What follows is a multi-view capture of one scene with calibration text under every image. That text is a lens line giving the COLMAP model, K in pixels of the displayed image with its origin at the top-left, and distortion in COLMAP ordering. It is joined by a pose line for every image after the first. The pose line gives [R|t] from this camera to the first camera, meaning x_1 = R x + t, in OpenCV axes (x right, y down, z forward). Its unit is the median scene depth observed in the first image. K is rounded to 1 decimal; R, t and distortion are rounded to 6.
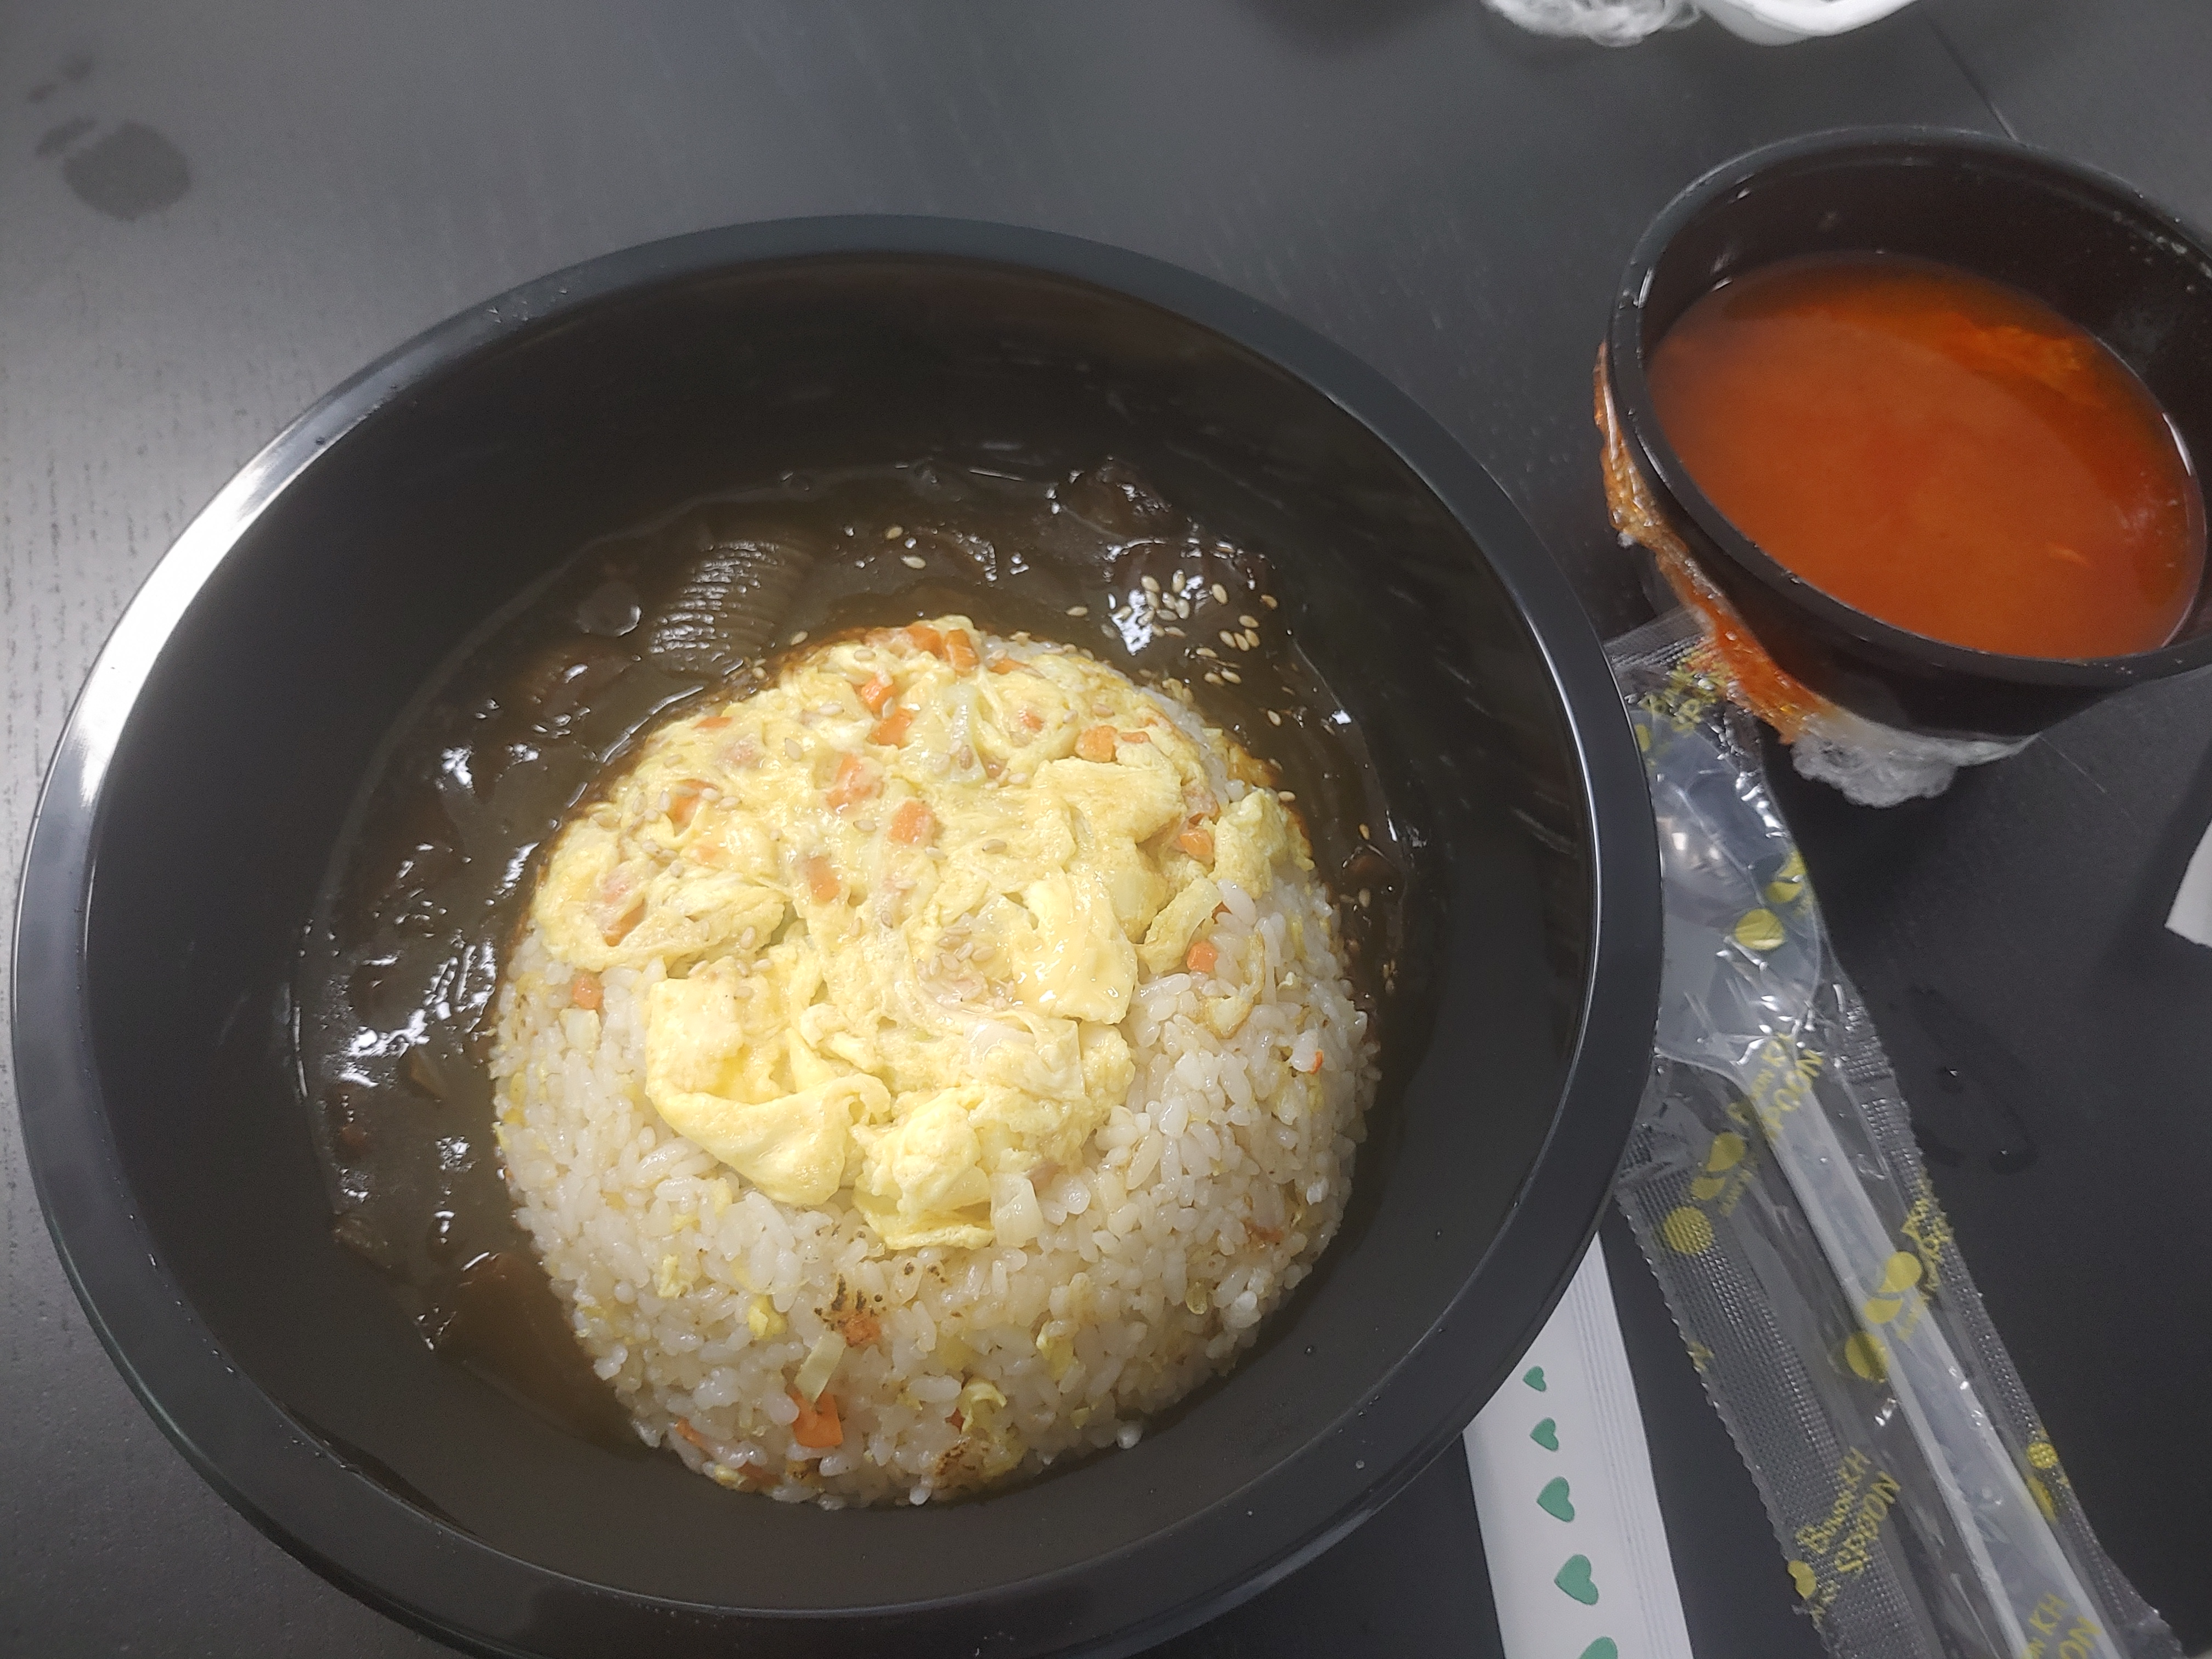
lens RADIAL K [[1660.6, 0, 1070.2], [0, 1660.6, 826.0], [0, 0, 1]] dist [0.017356, -0.003943]
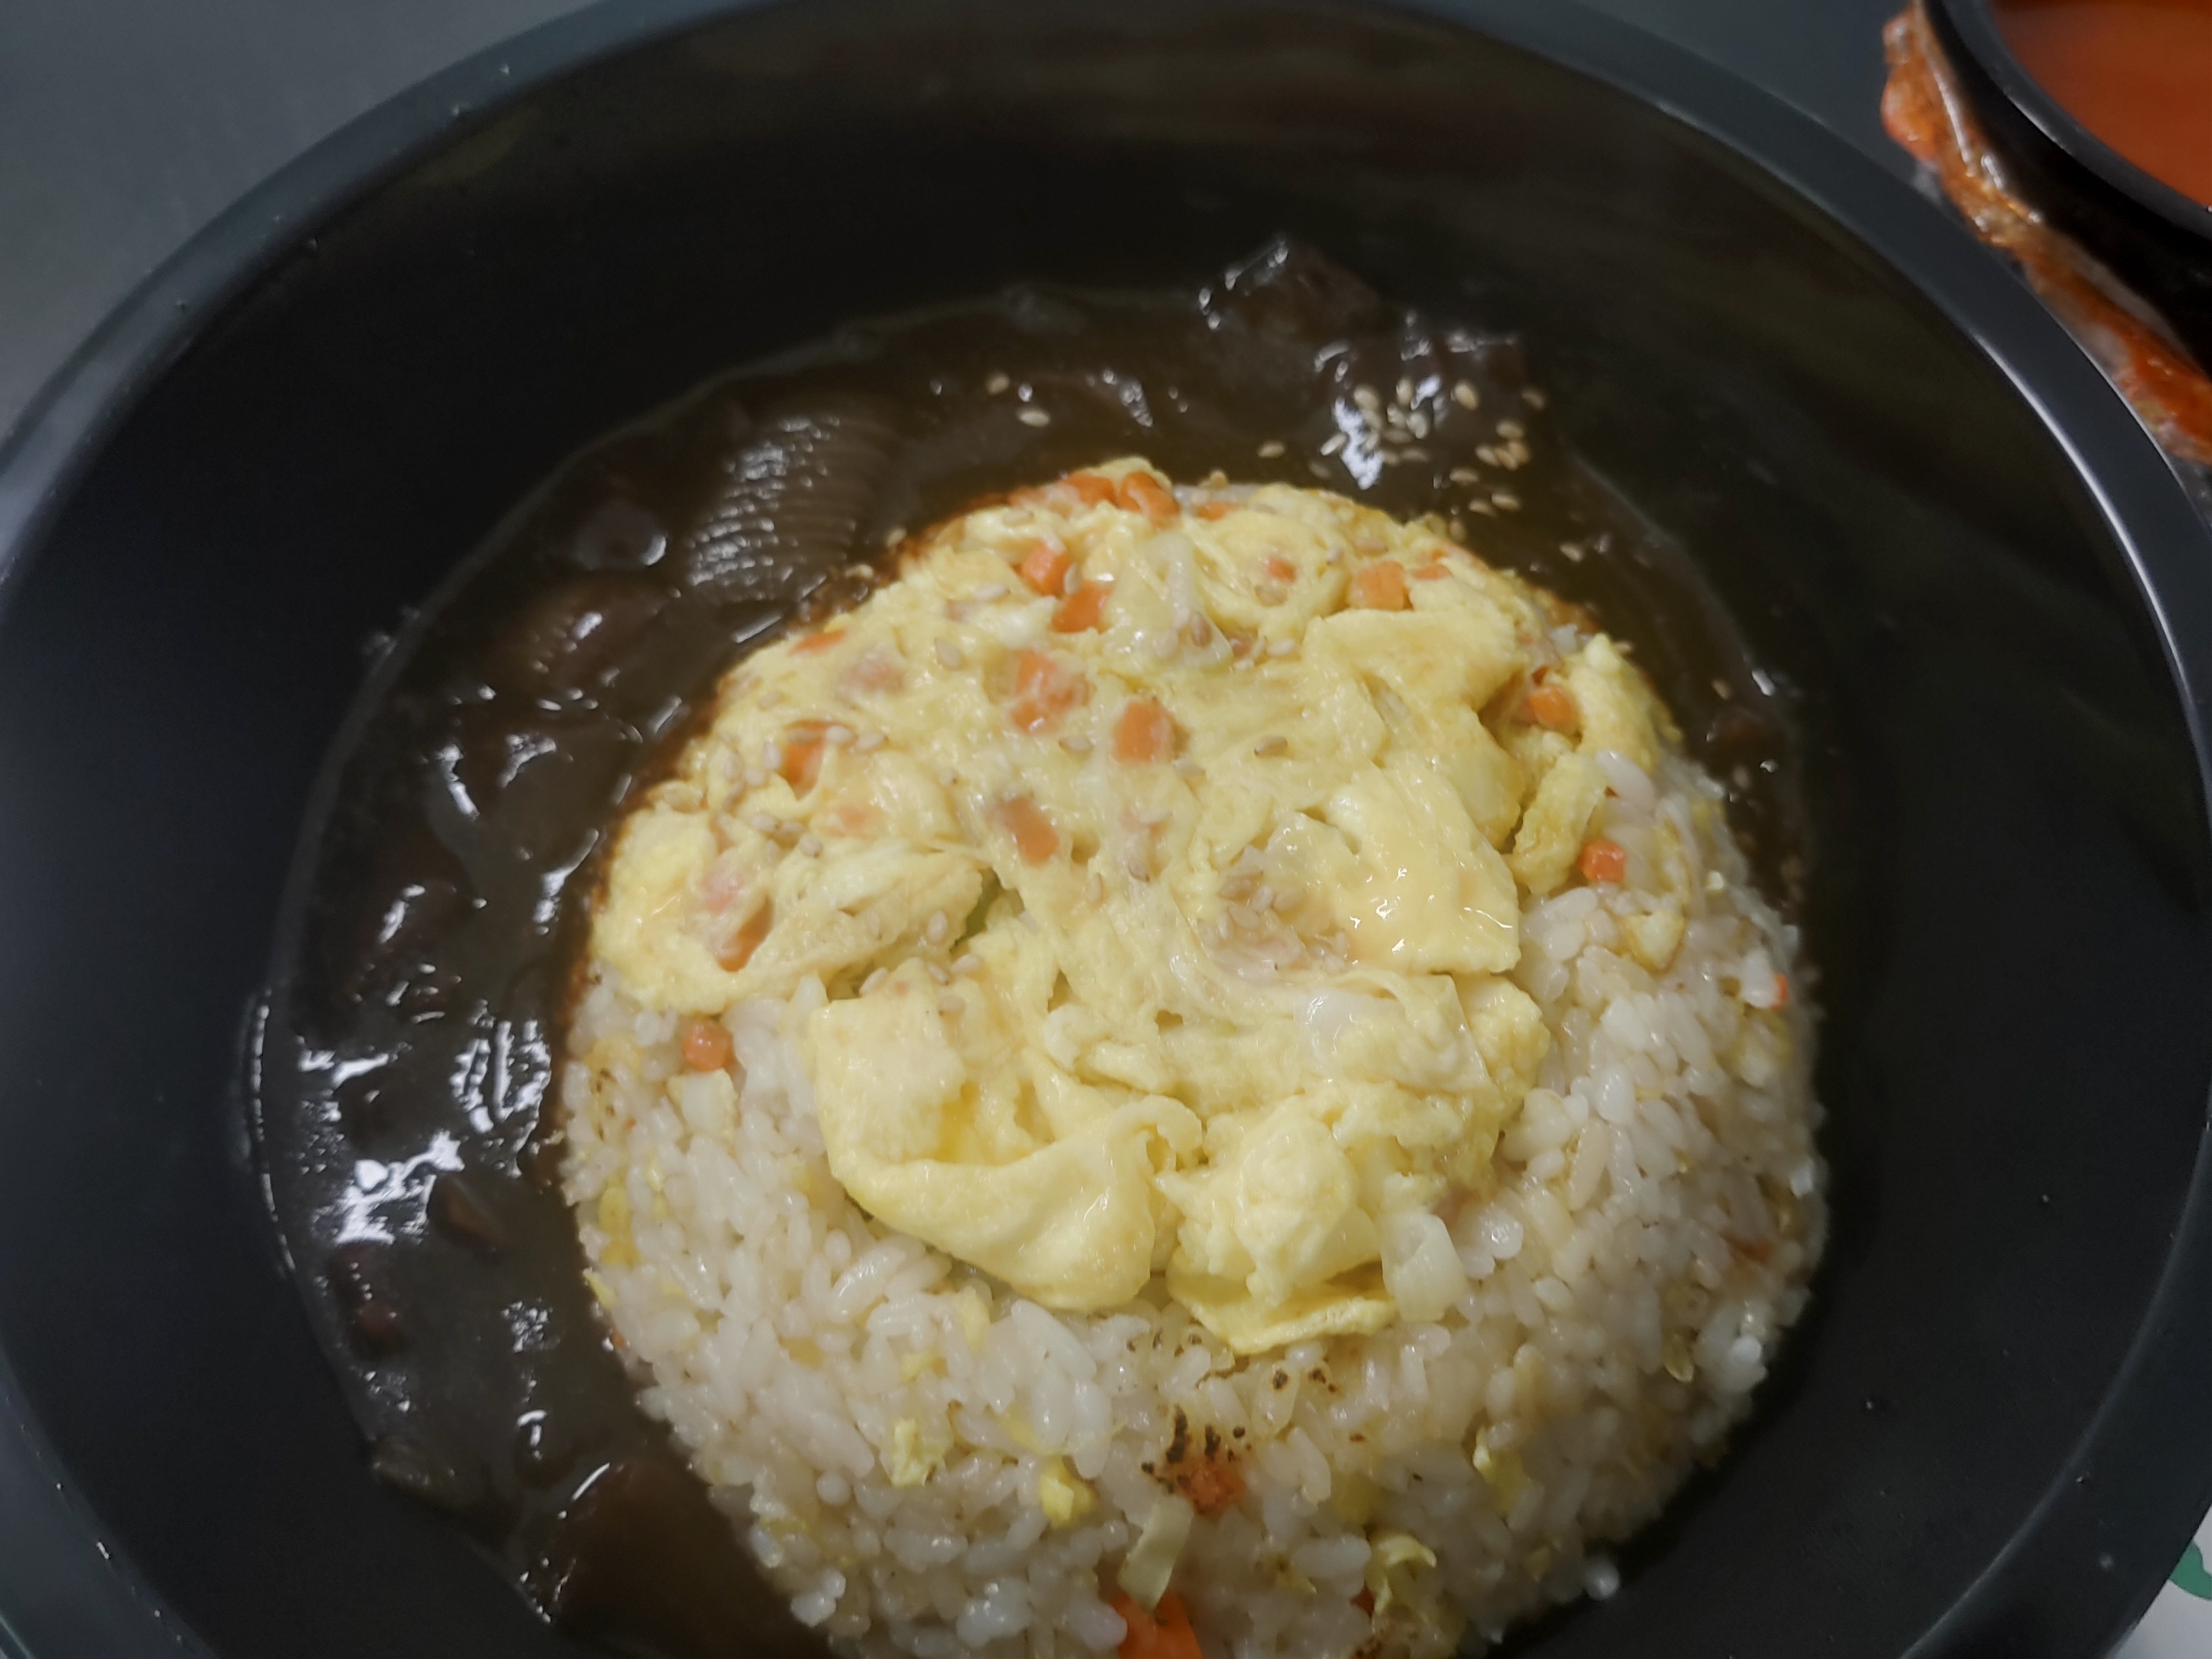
lens RADIAL K [[1704.1, 0, 1103.5], [0, 1704.1, 919.7], [0, 0, 1]] dist [0.098846, -0.235648]
pose [[0.987838, -0.146923, 0.050889, -0.159253], [0.147298, 0.989085, -0.003685, 0.074893], [-0.049793, 0.011136, 0.998697, 0.307698]]
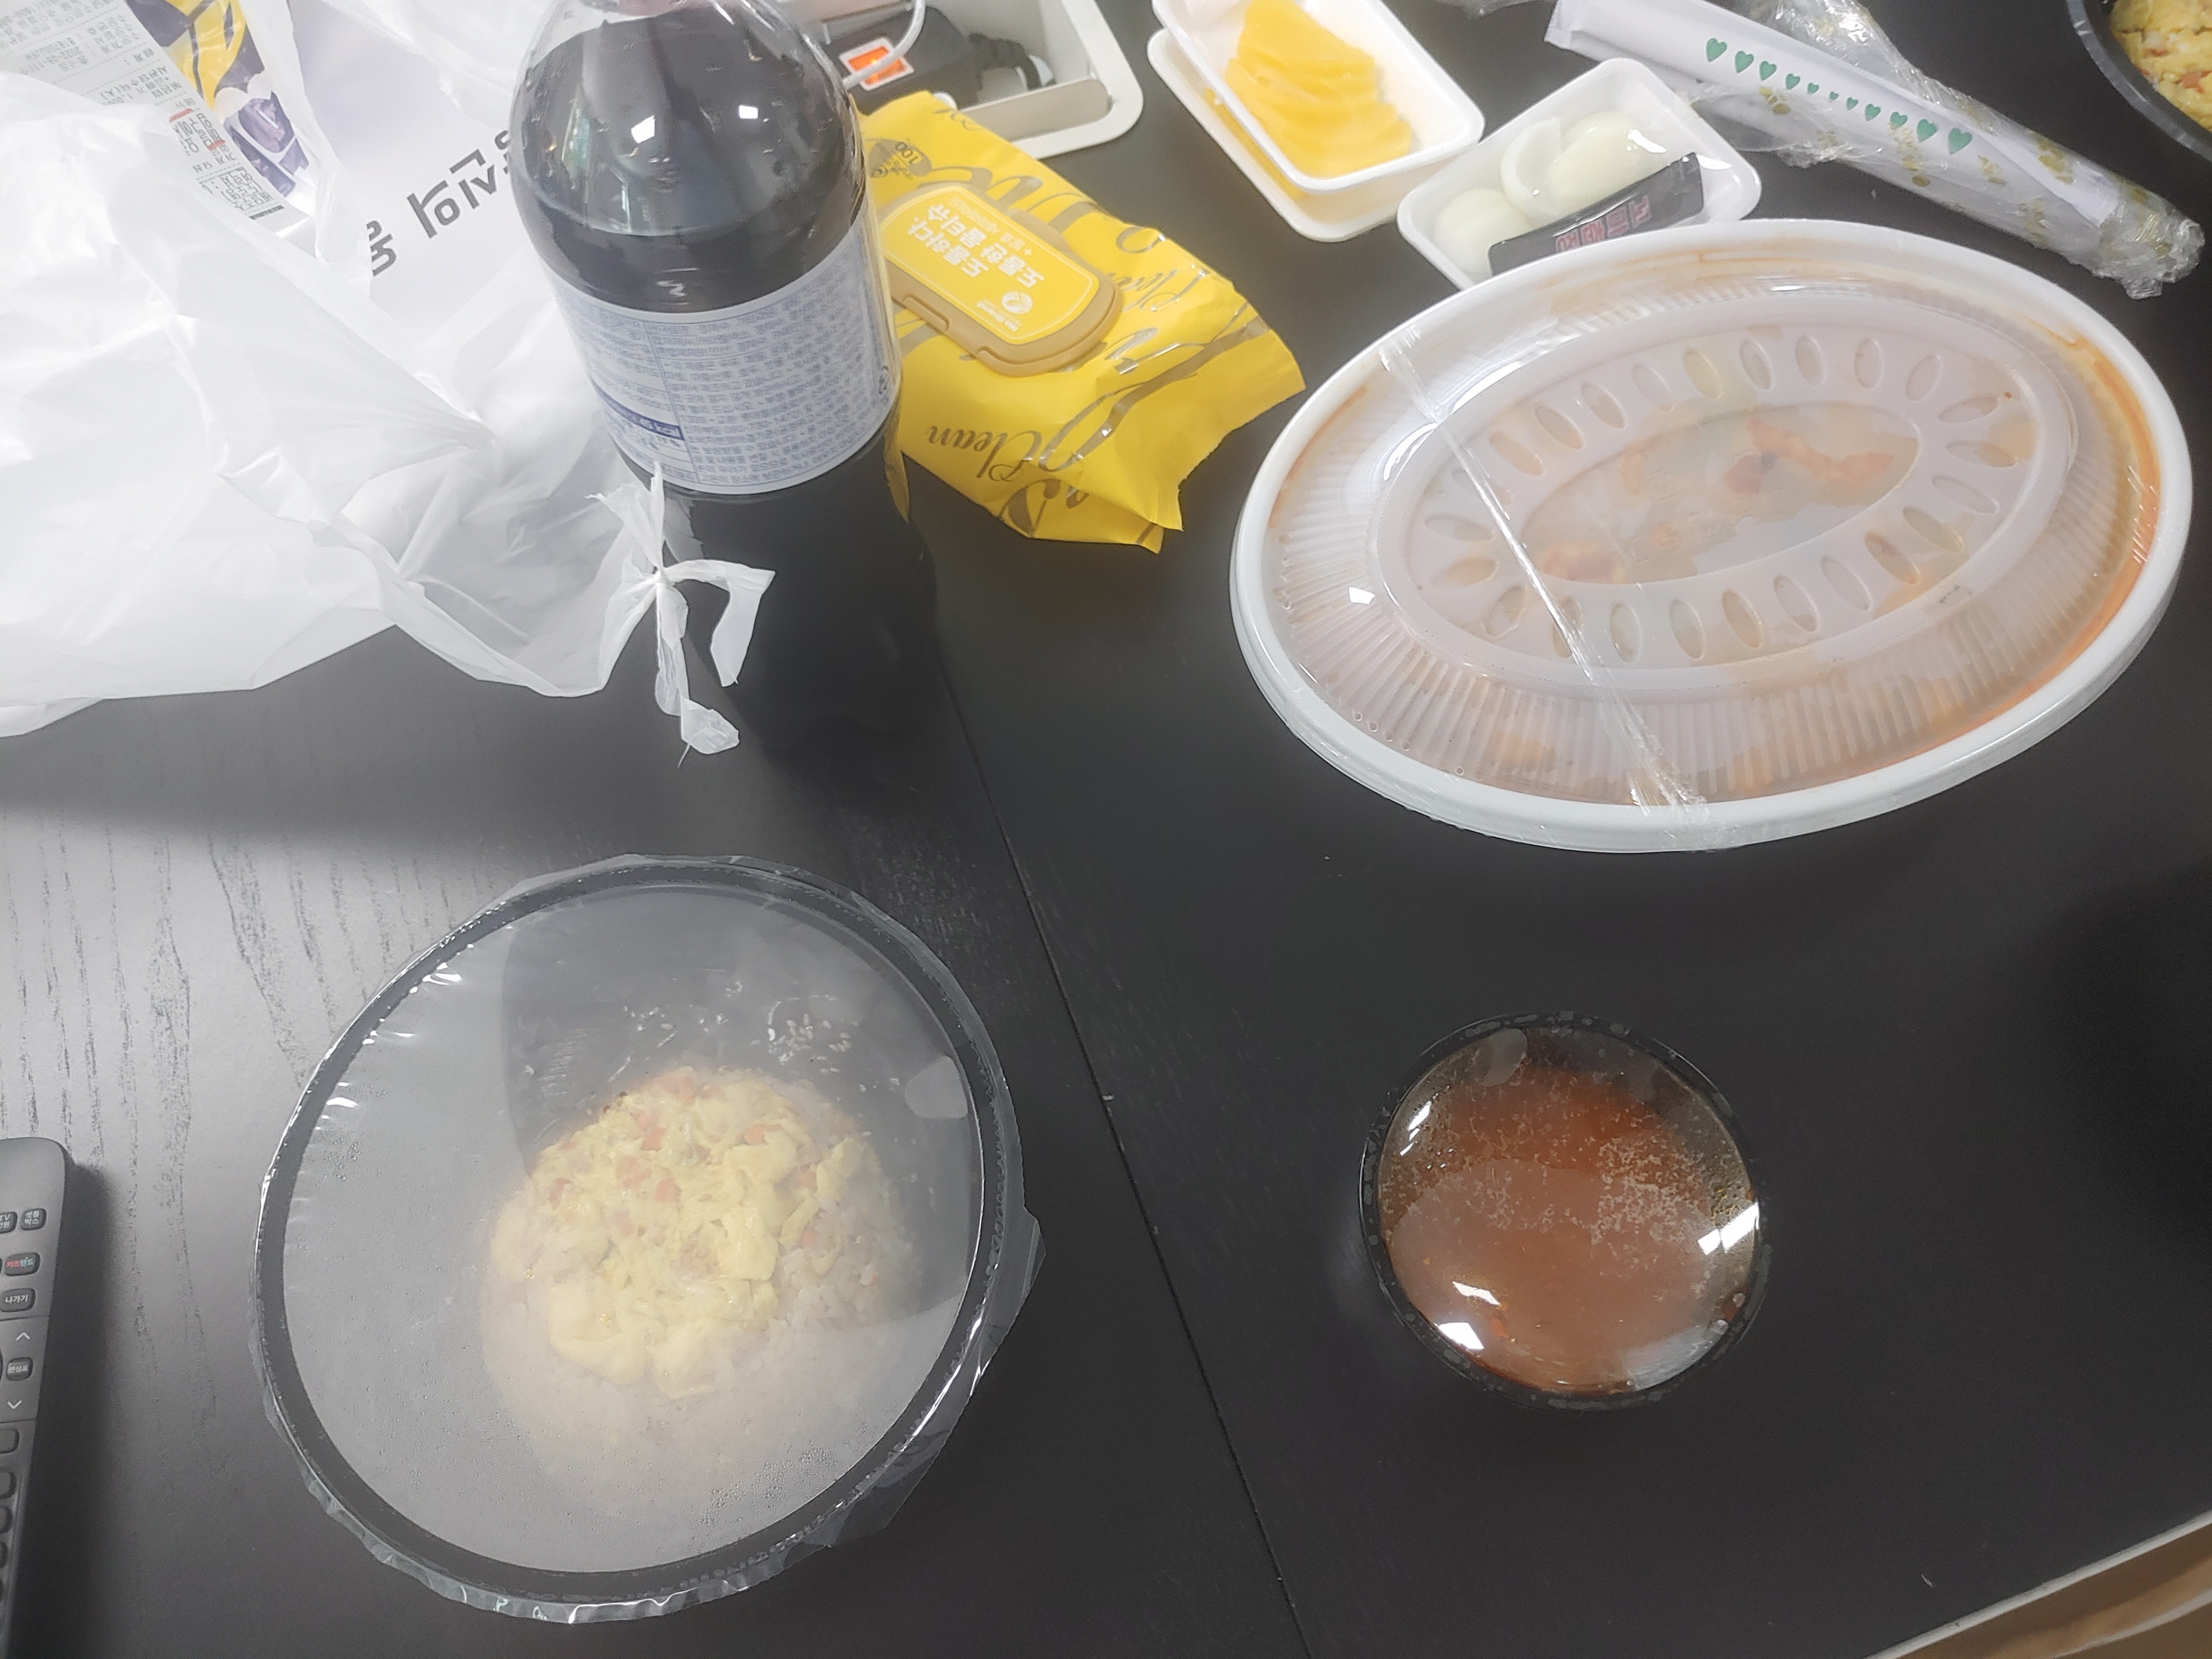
lens RADIAL K [[1685.9, 0, 1106.0], [0, 1685.9, 829.5], [0, 0, 1]] dist [0.000688, -0.000965]
pose [[0.991983, -0.126369, -0.001223, 0.513621], [0.126368, 0.991780, 0.020111, -0.424369], [-0.001328, -0.020104, 0.999797, -1.104345]]
